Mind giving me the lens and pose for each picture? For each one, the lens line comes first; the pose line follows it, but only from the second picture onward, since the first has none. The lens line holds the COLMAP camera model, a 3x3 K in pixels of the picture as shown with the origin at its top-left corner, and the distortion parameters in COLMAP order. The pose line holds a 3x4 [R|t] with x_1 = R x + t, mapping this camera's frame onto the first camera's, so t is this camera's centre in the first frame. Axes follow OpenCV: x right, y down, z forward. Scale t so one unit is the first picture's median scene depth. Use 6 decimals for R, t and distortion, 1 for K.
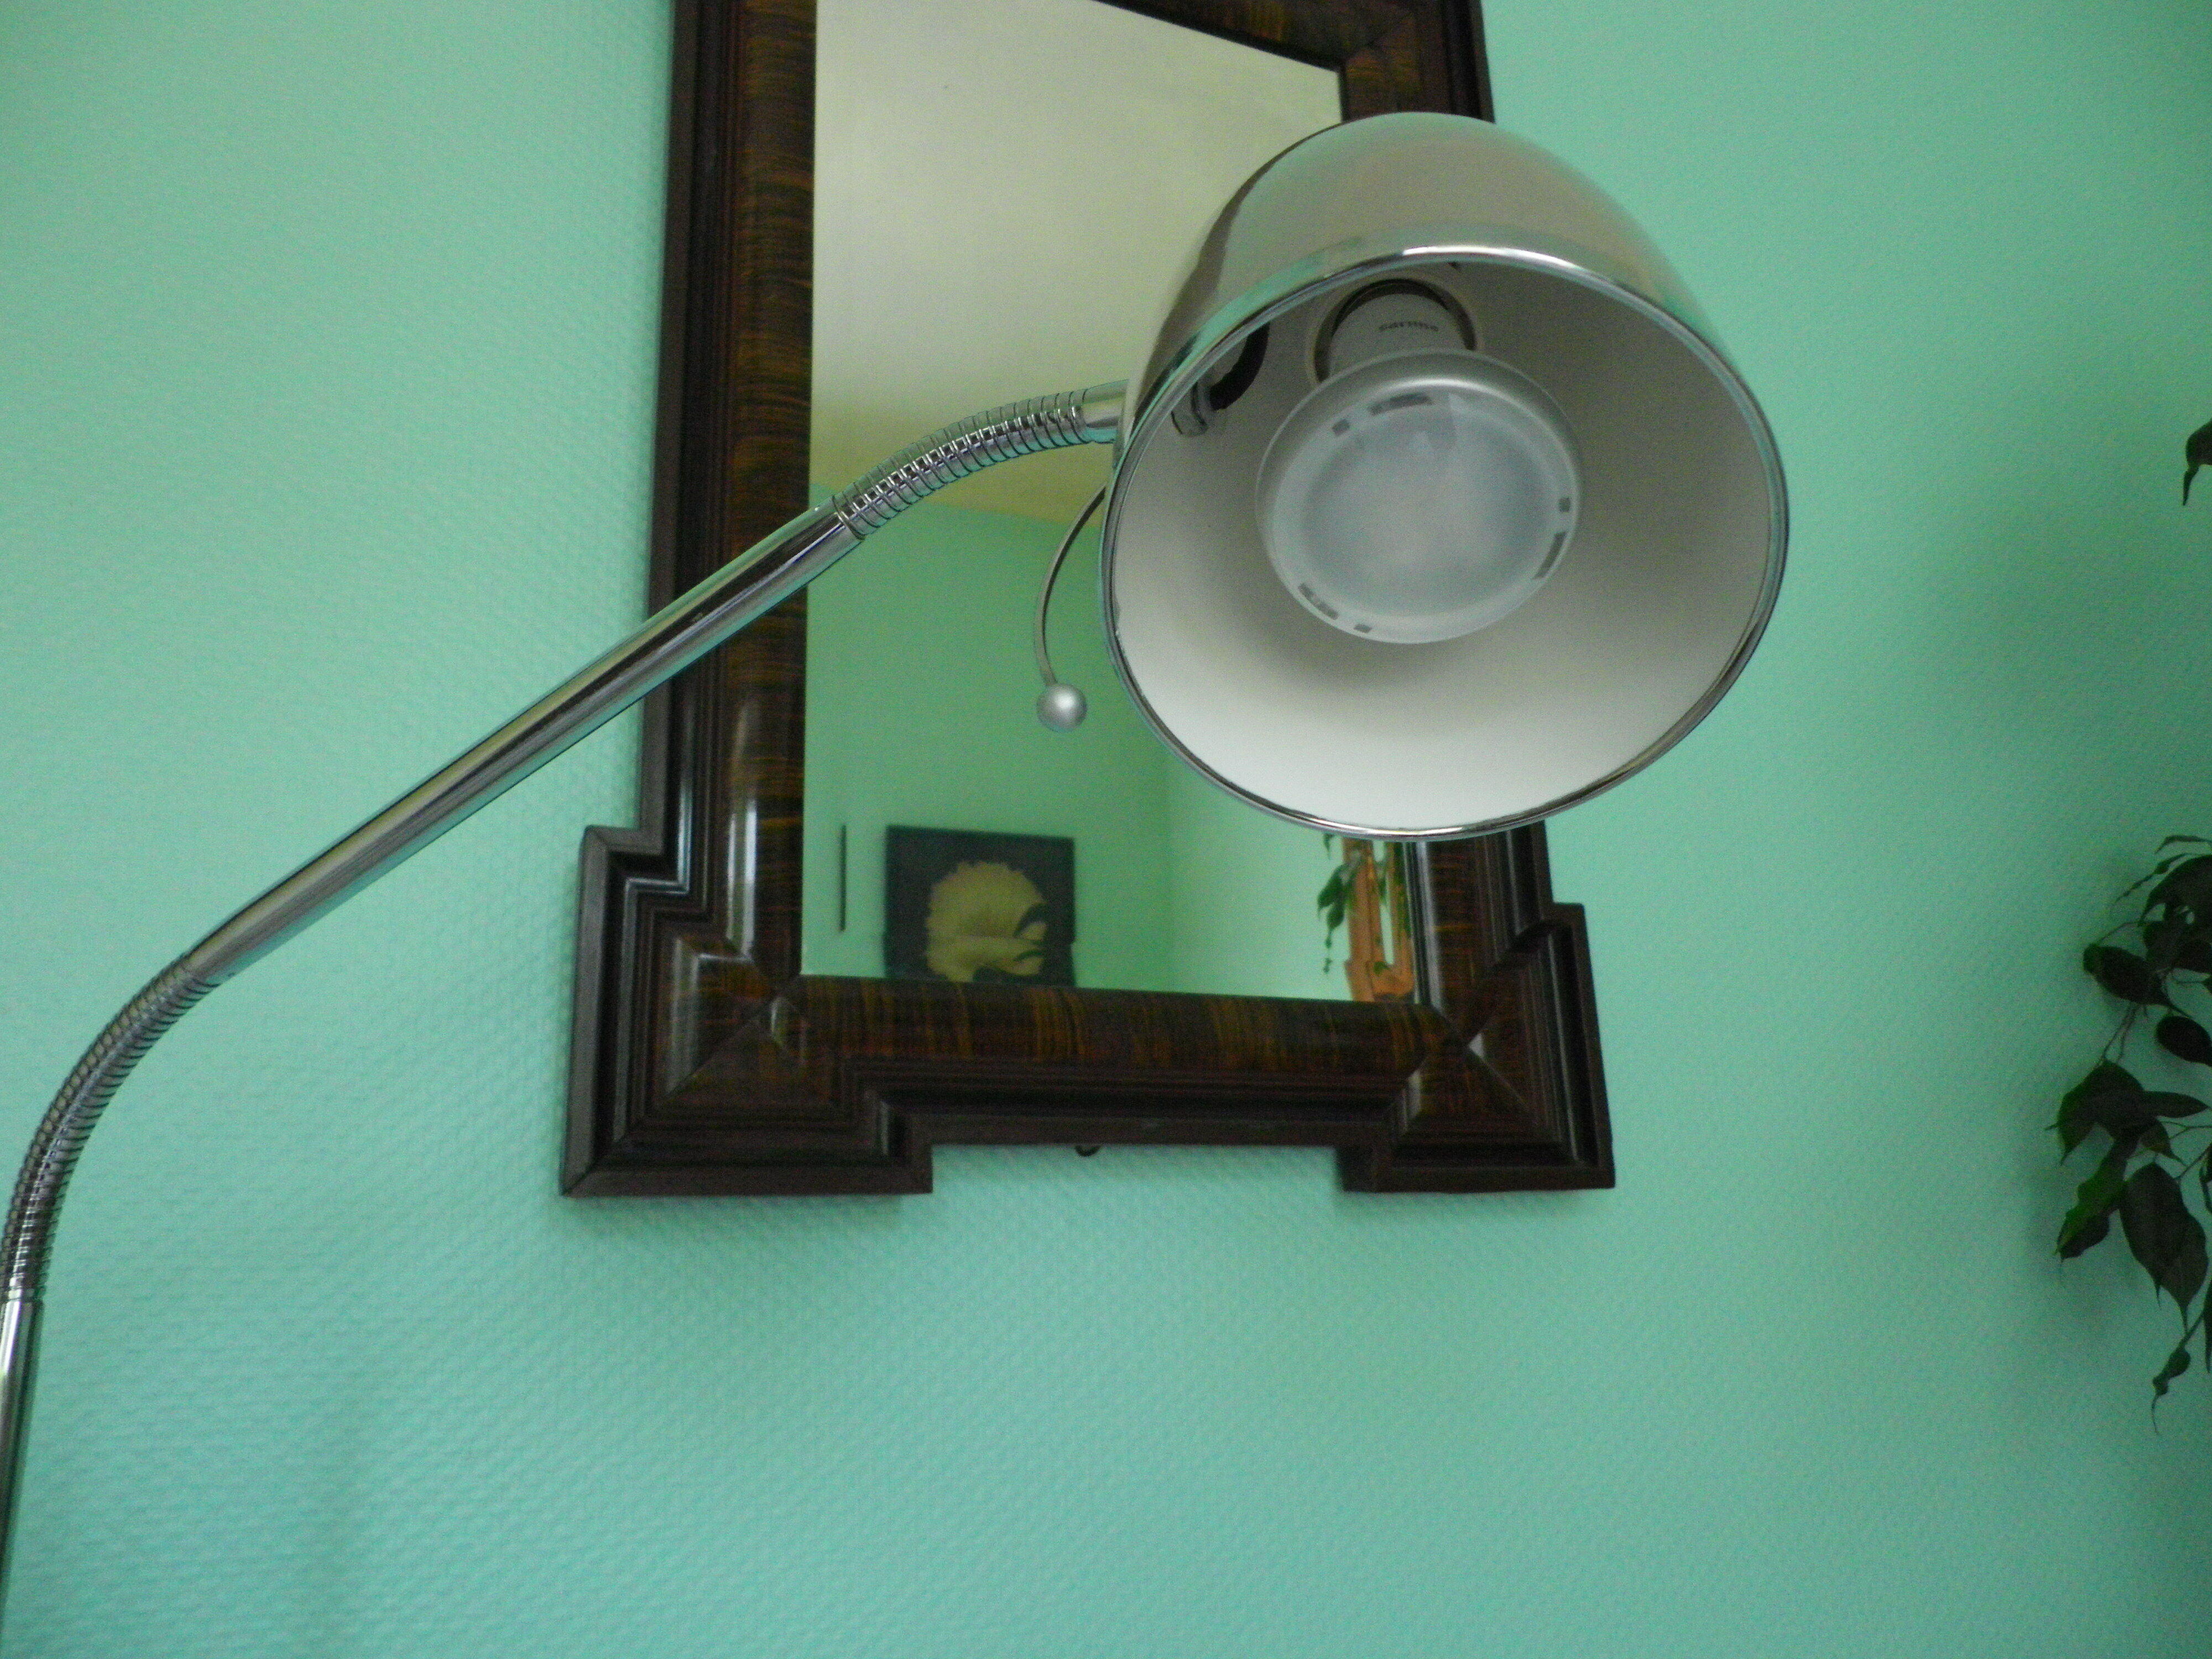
lens RADIAL K [[1698.8, 0, 1106.0], [0, 1698.8, 829.5], [0, 0, 1]] dist [-0.002657, 0.001309]
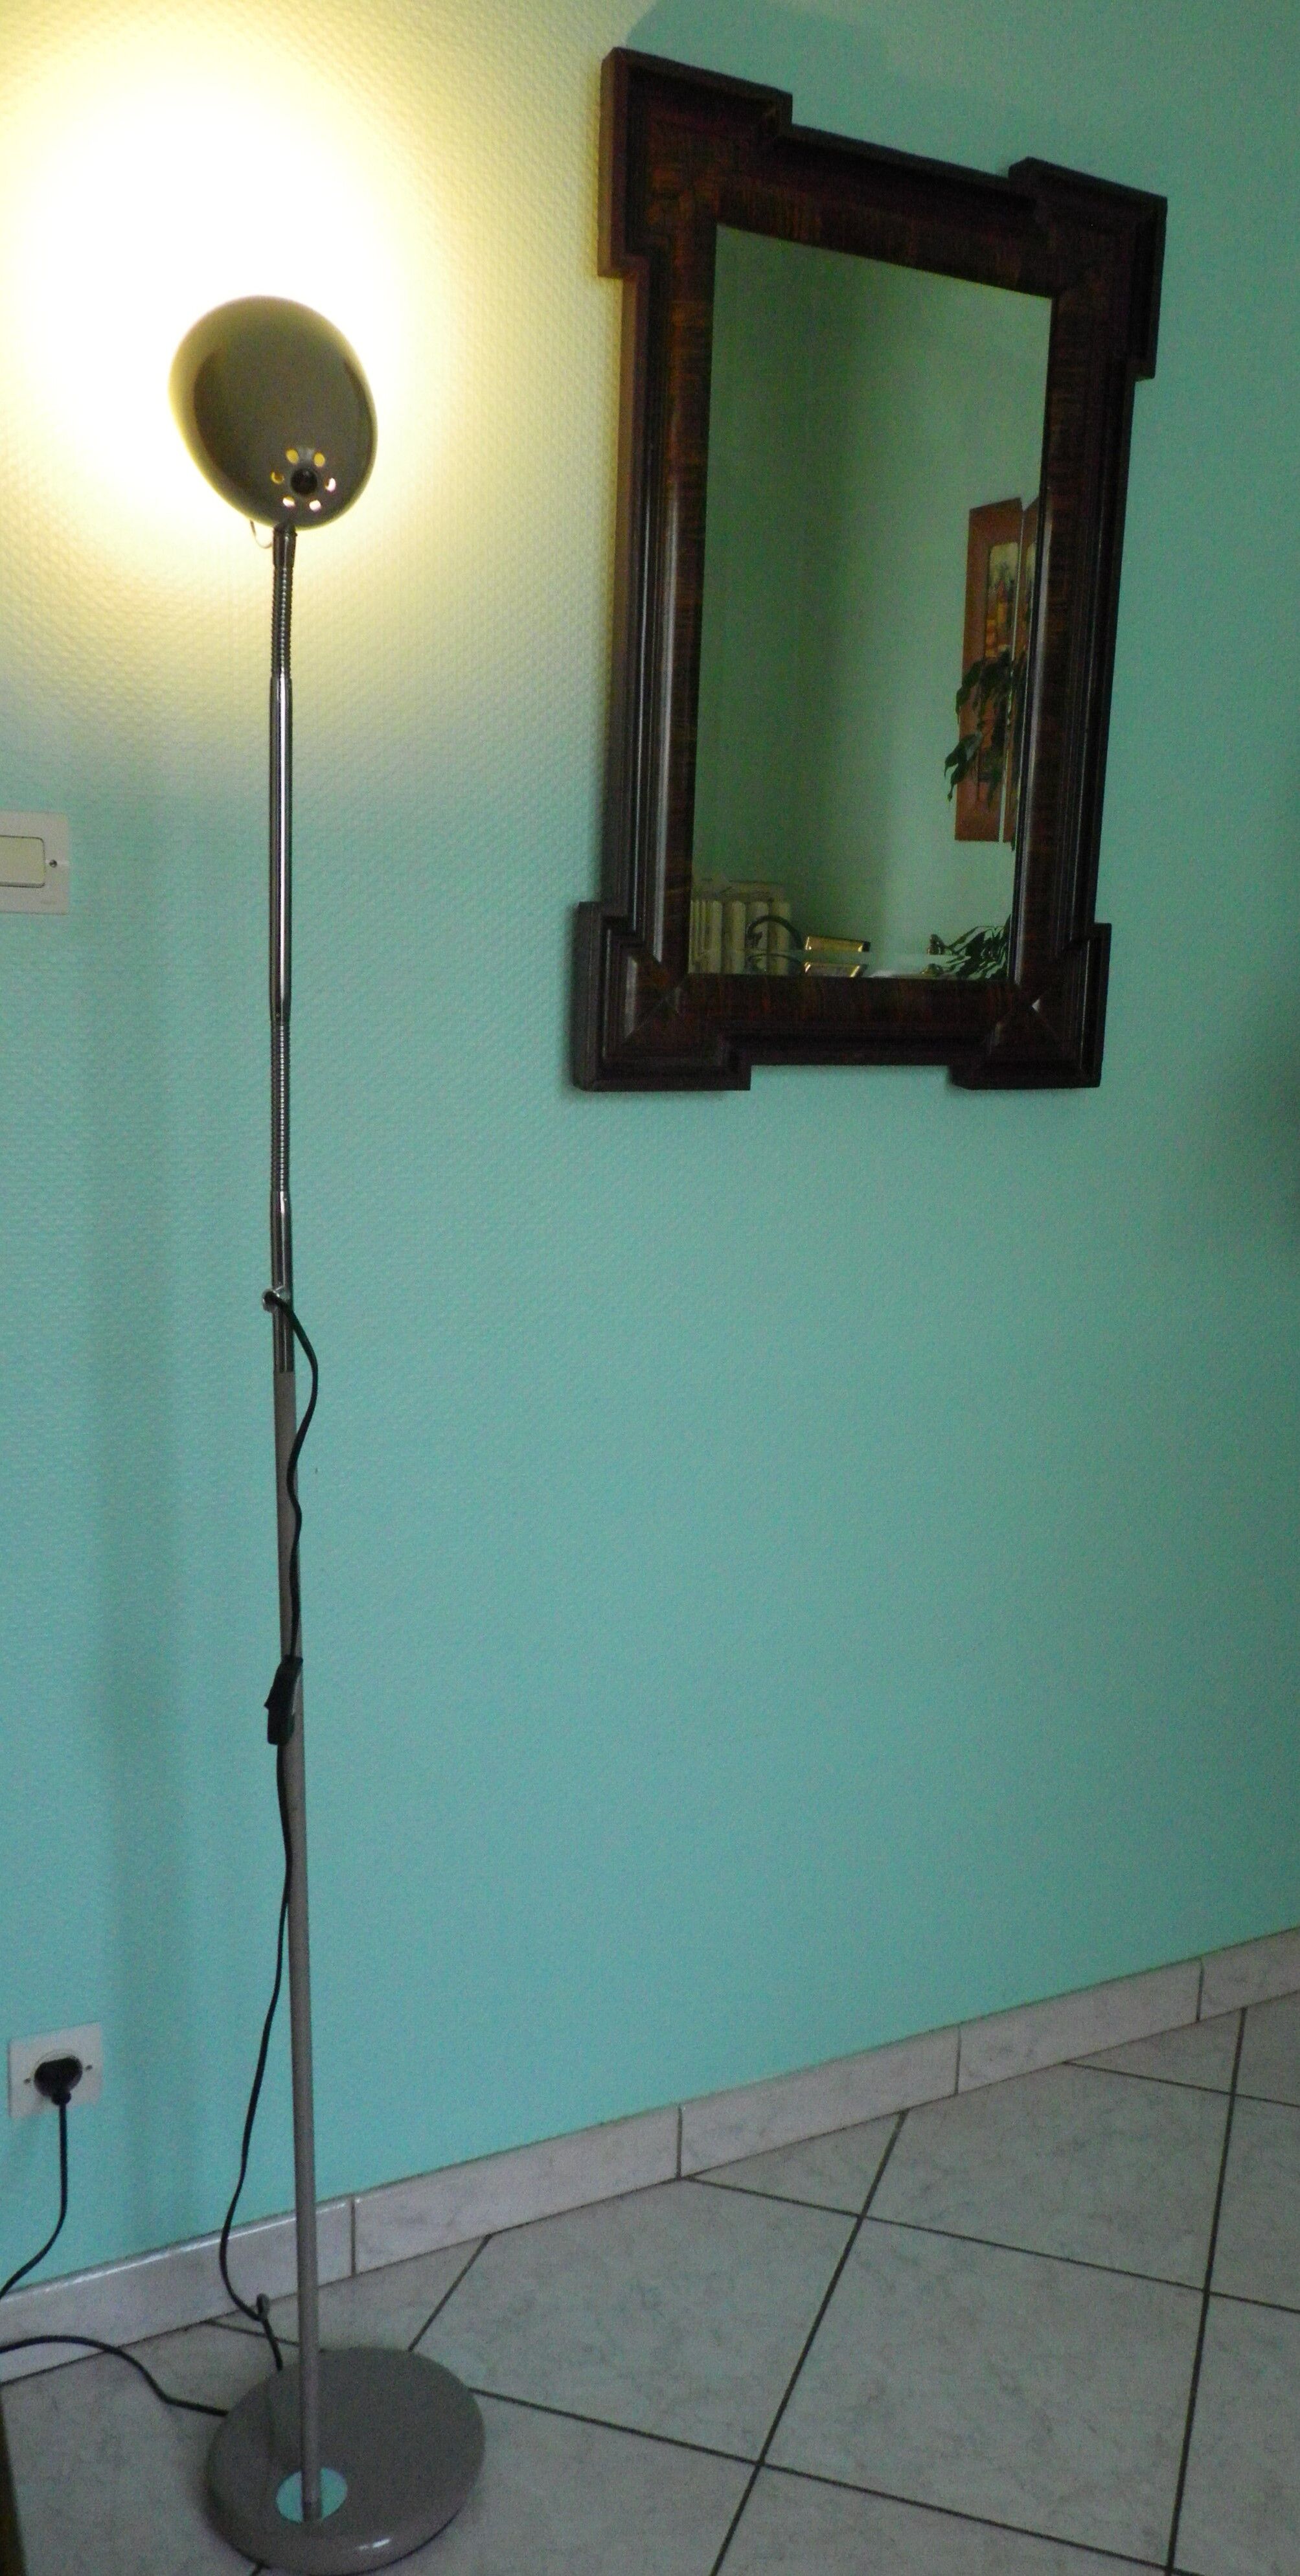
lens RADIAL K [[1994.4, 0, 790.7], [0, 1994.4, 1289.3], [0, 0, 1]] dist [0.006119, -0.001607]
pose [[0.993138, 0.061753, 0.099312, -0.254354], [-0.099711, 0.890877, 0.443166, -0.574728], [-0.061108, -0.450028, 0.890921, -1.102521]]
